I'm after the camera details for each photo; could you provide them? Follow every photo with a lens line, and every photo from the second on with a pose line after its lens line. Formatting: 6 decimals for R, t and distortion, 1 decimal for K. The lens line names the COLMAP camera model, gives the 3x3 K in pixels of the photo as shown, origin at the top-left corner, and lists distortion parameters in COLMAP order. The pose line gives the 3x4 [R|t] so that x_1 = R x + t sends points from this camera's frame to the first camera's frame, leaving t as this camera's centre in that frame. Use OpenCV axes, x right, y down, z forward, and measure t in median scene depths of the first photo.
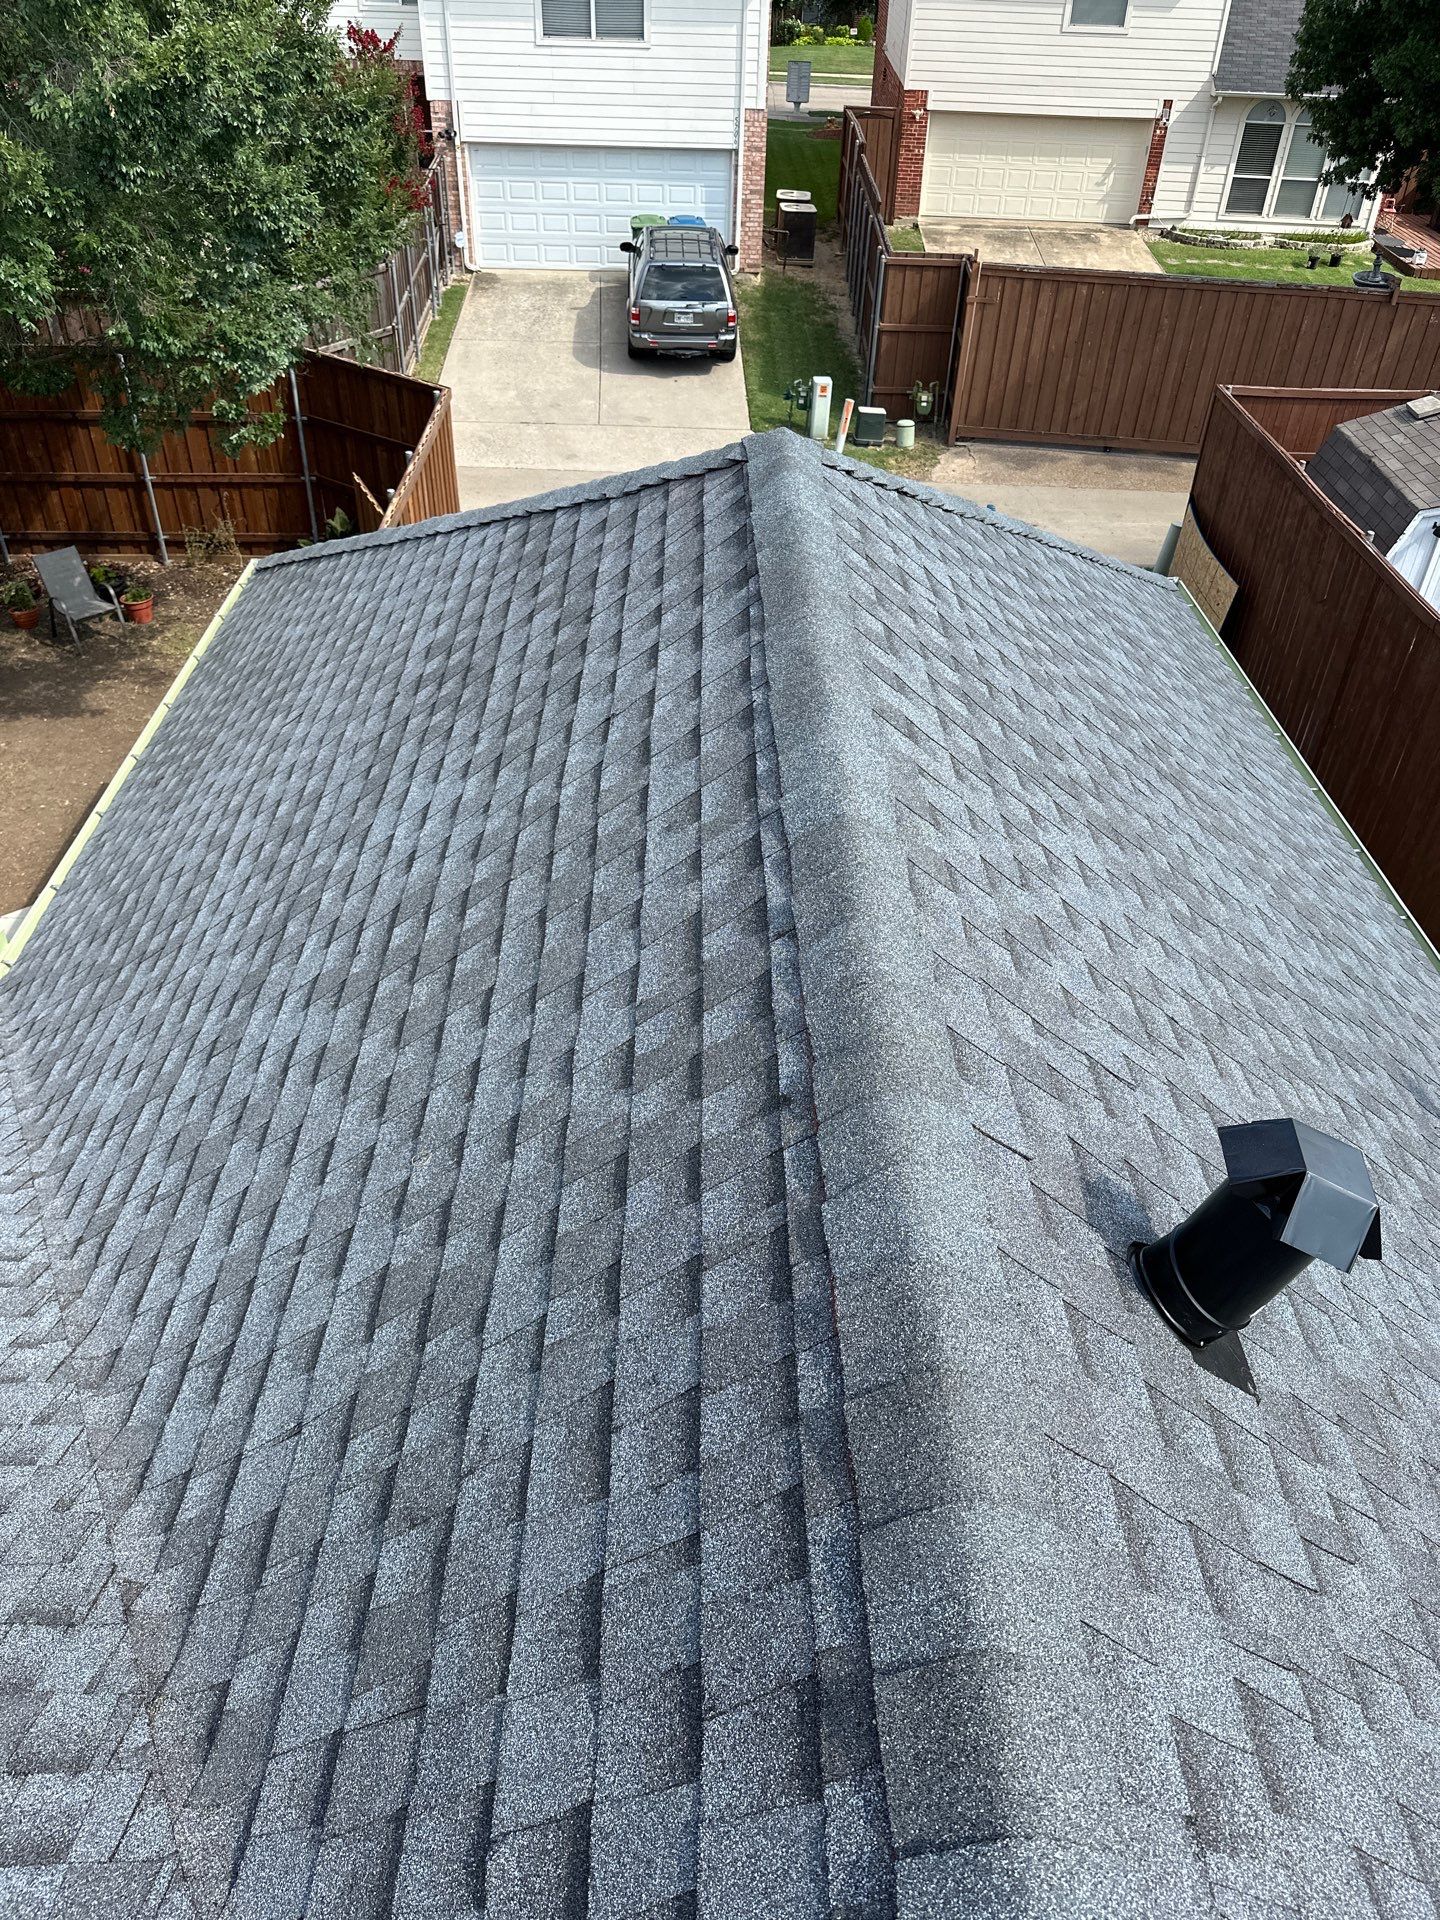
lens RADIAL K [[1352.1, 0, 728.8], [0, 1352.1, 939.6], [0, 0, 1]] dist [0.046461, -0.060058]
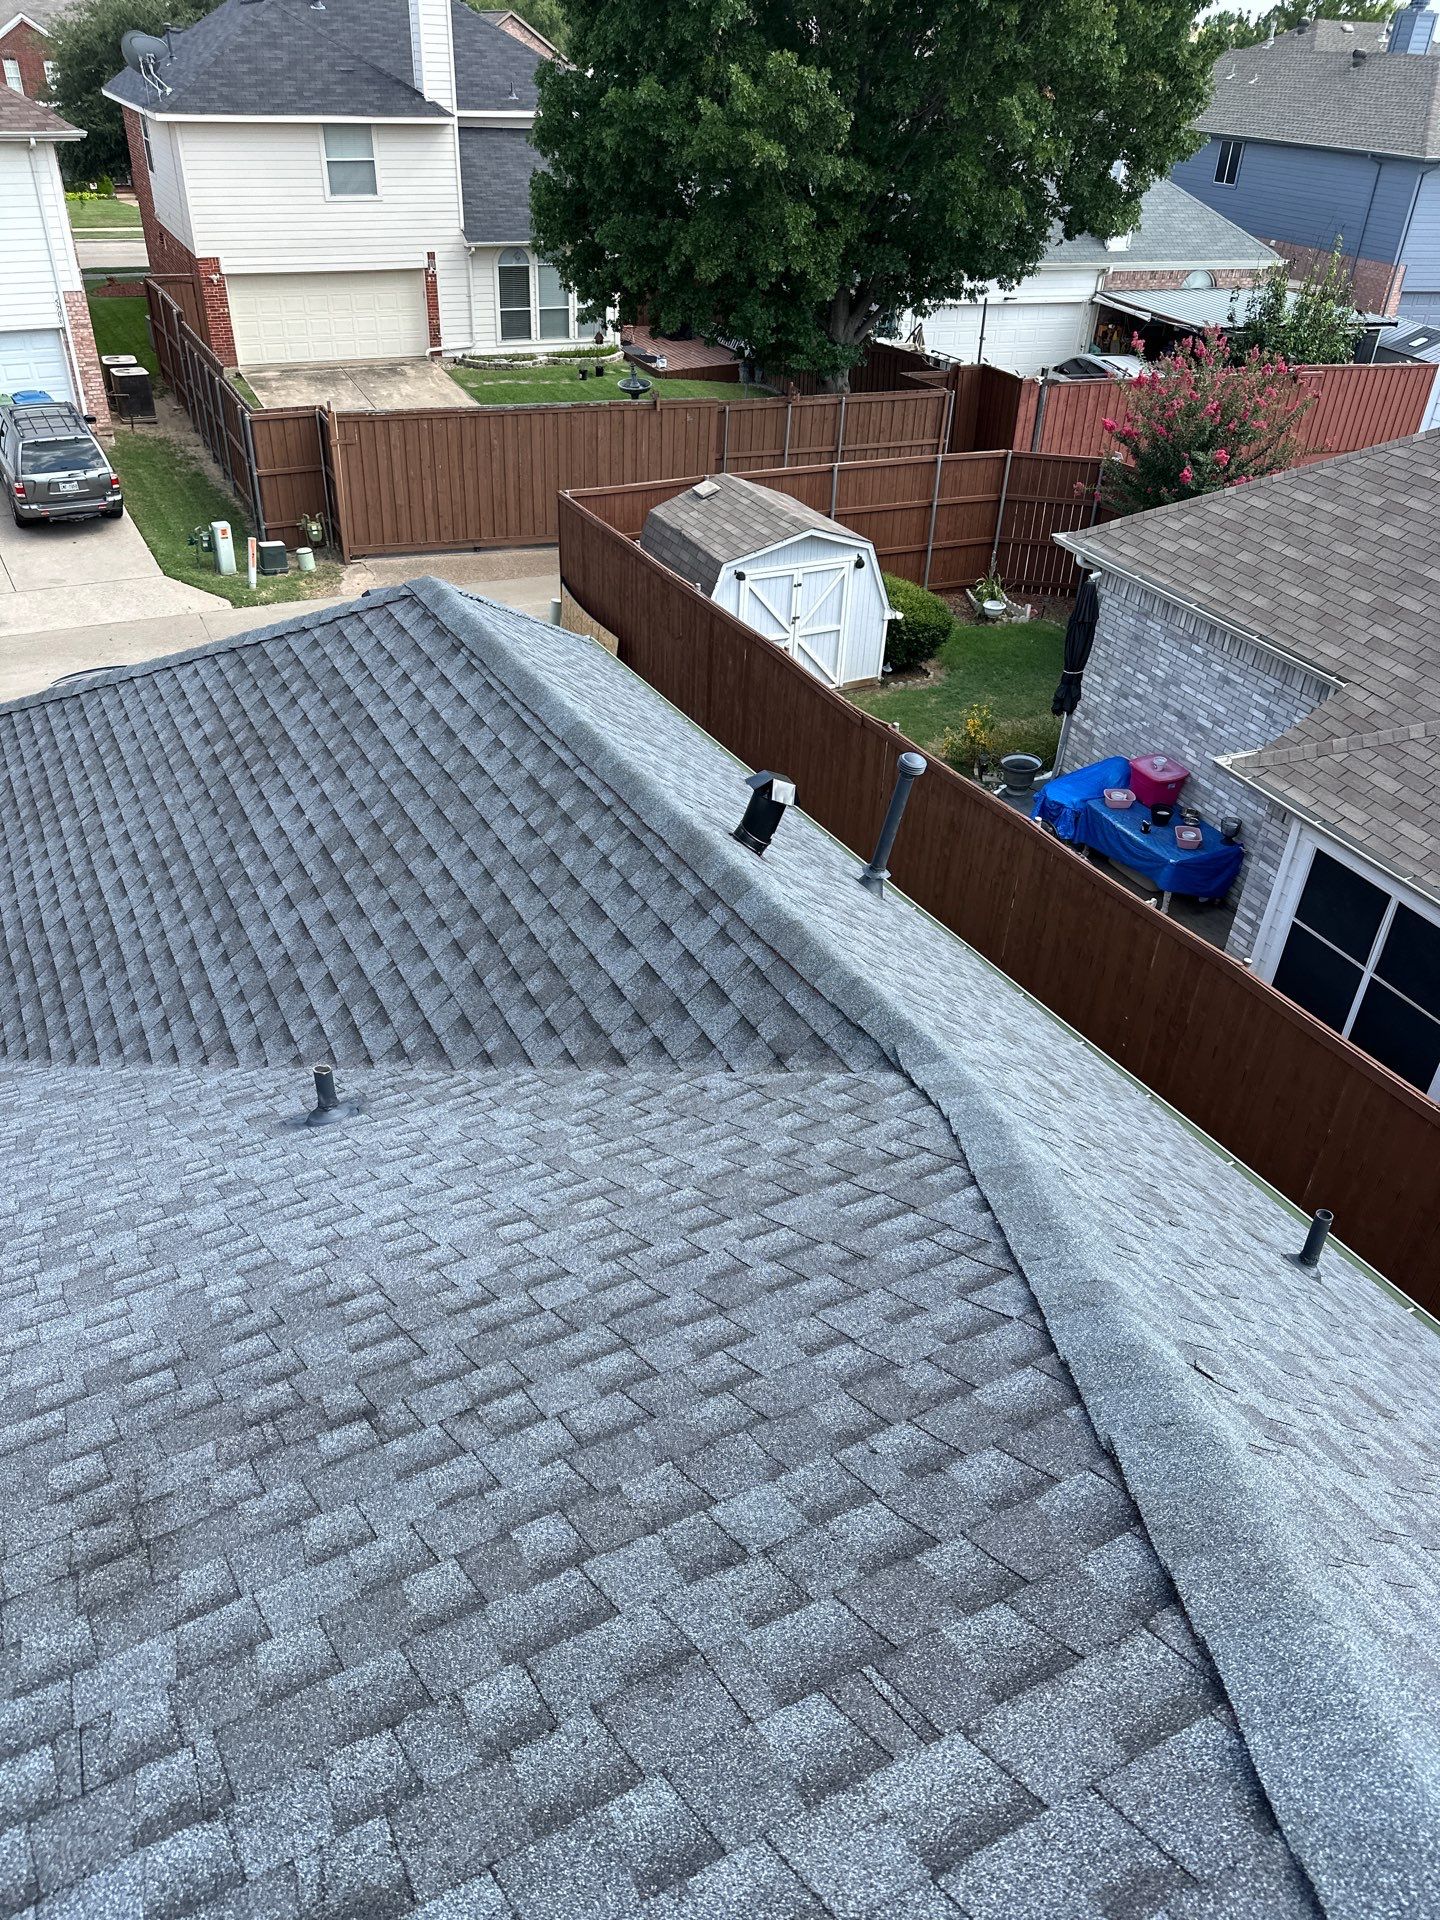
lens RADIAL K [[1352.1, 0, 704.9], [0, 1352.1, 970.6], [0, 0, 1]] dist [0.046461, -0.060058]
pose [[0.891657, -0.257881, 0.372082, -0.301840], [0.274360, 0.961585, 0.008975, 0.156180], [-0.360103, 0.094082, 0.928156, -0.549588]]
